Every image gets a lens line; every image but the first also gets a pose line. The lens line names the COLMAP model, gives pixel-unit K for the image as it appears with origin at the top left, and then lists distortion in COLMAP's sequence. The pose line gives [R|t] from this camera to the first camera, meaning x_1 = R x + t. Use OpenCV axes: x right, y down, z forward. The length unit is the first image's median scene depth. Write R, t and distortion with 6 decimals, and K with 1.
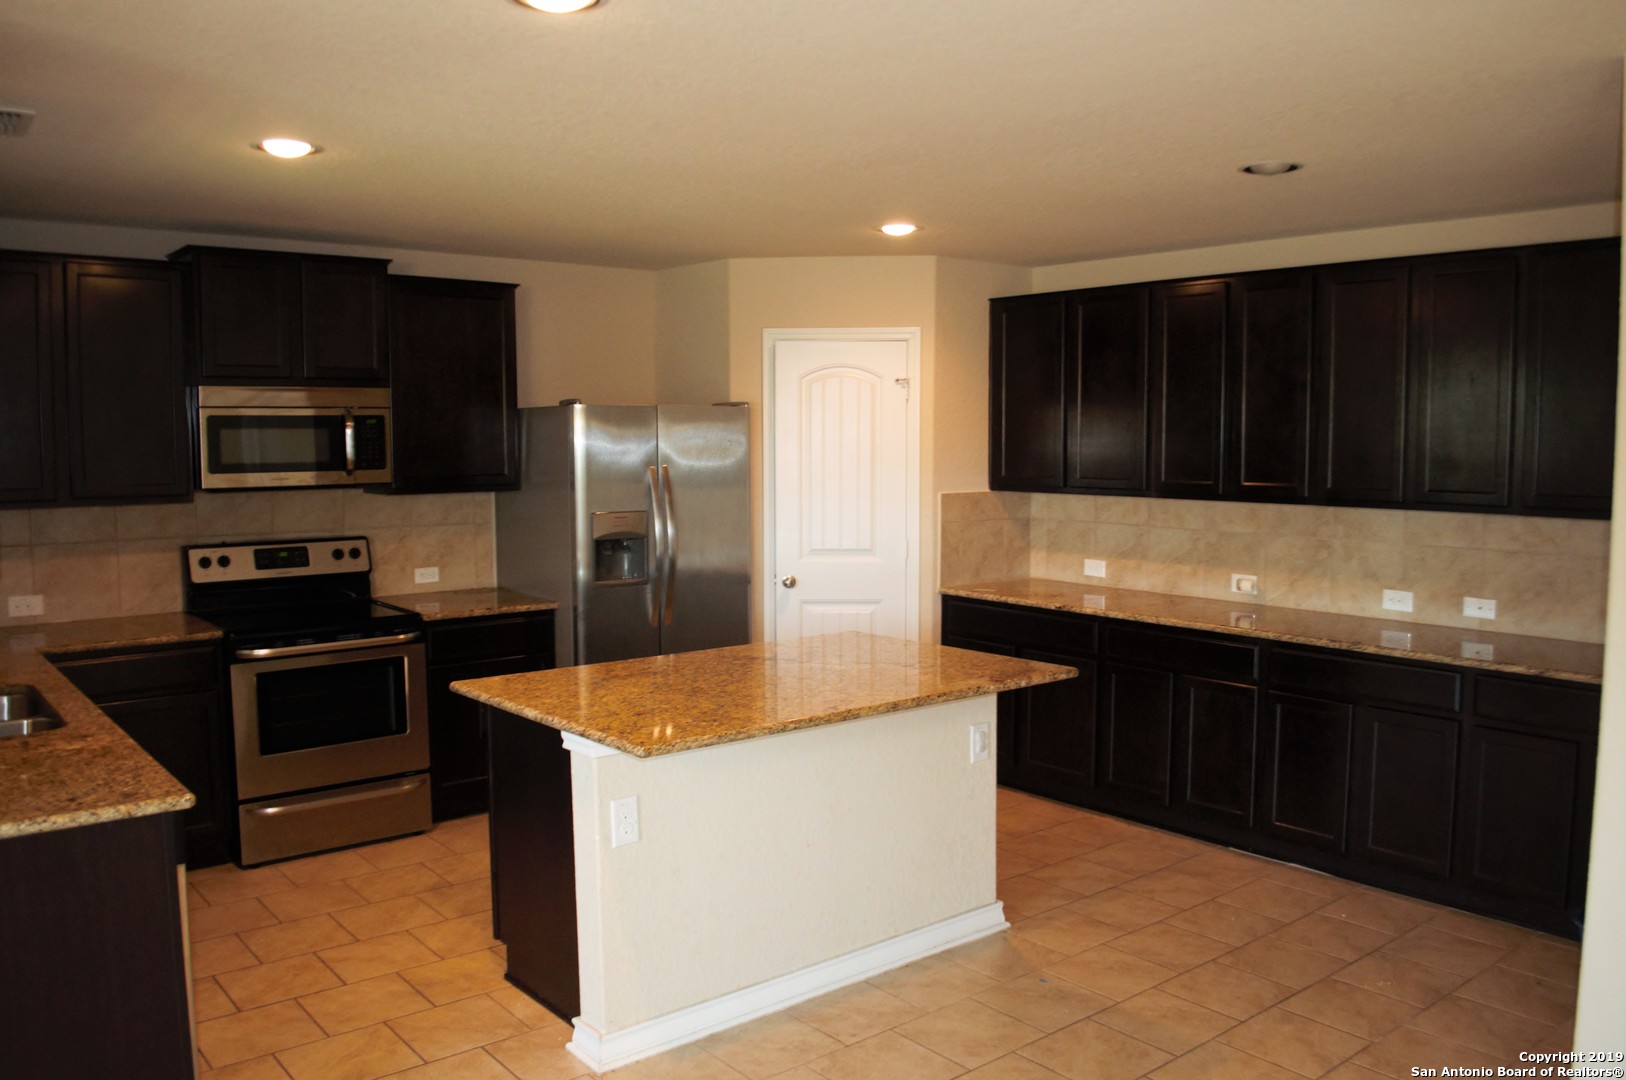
lens RADIAL K [[1290.3, 0, 820.6], [0, 1290.3, 545.8], [0, 0, 1]] dist [-0.066142, 0.002814]
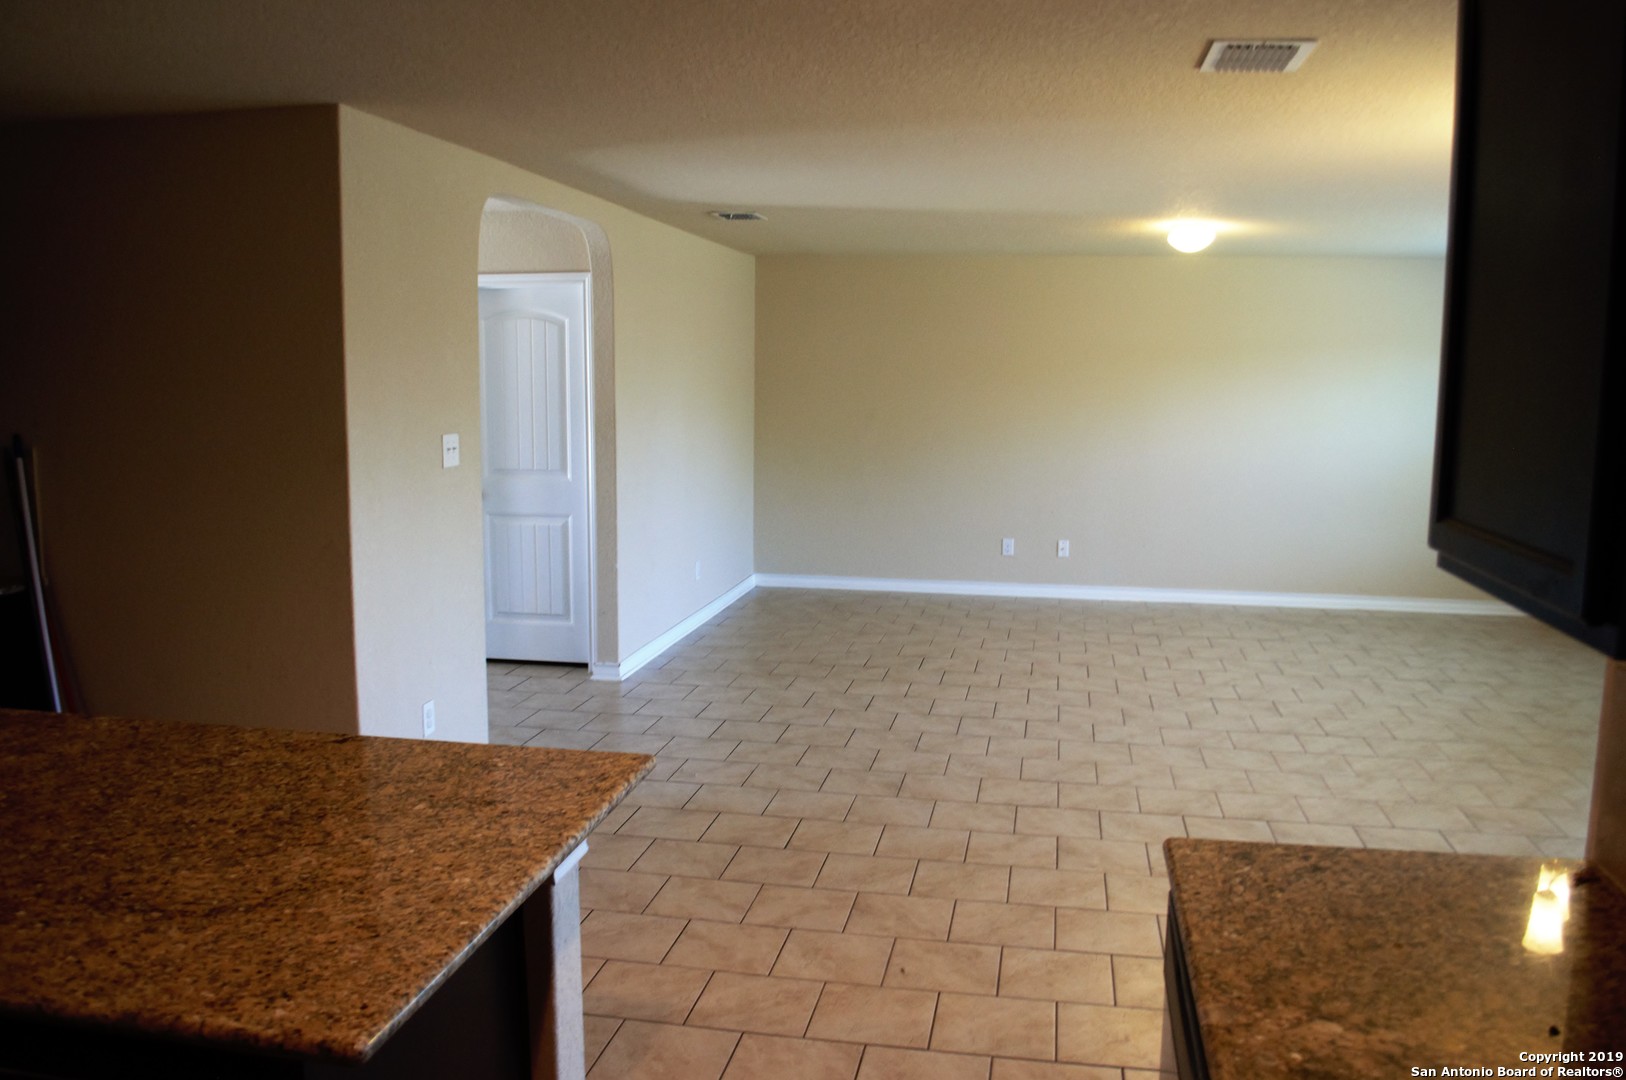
lens RADIAL K [[1290.3, 0, 819.4], [0, 1290.3, 541.9], [0, 0, 1]] dist [-0.066142, 0.002814]
pose [[-0.647667, -0.106403, 0.754458, -0.415509], [0.056188, 0.980835, 0.186564, -0.061519], [-0.759849, 0.163223, -0.629275, 0.726619]]
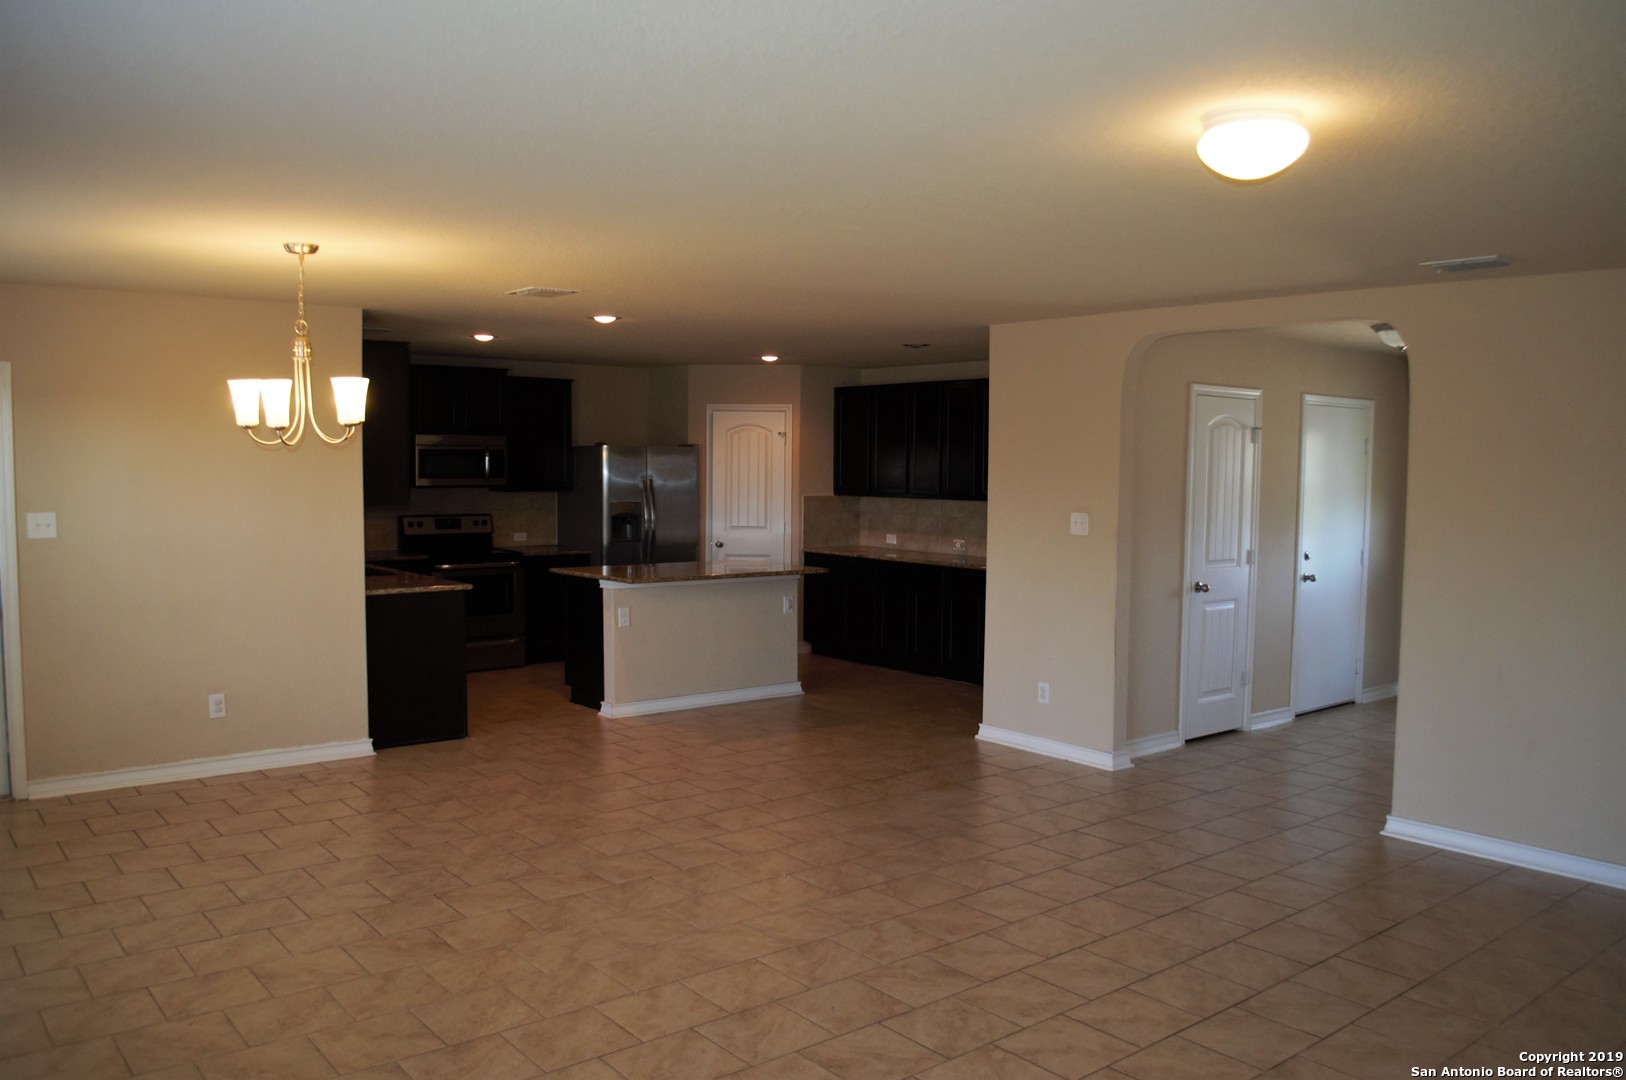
lens RADIAL K [[1274.9, 0, 812.2], [0, 1274.9, 537.5], [0, 0, 1]] dist [-0.050167, -0.001320]
pose [[0.999850, 0.011366, -0.013086, 0.138122], [-0.011737, 0.999521, -0.028619, 0.073055], [0.012755, 0.028769, 0.999505, -0.835473]]
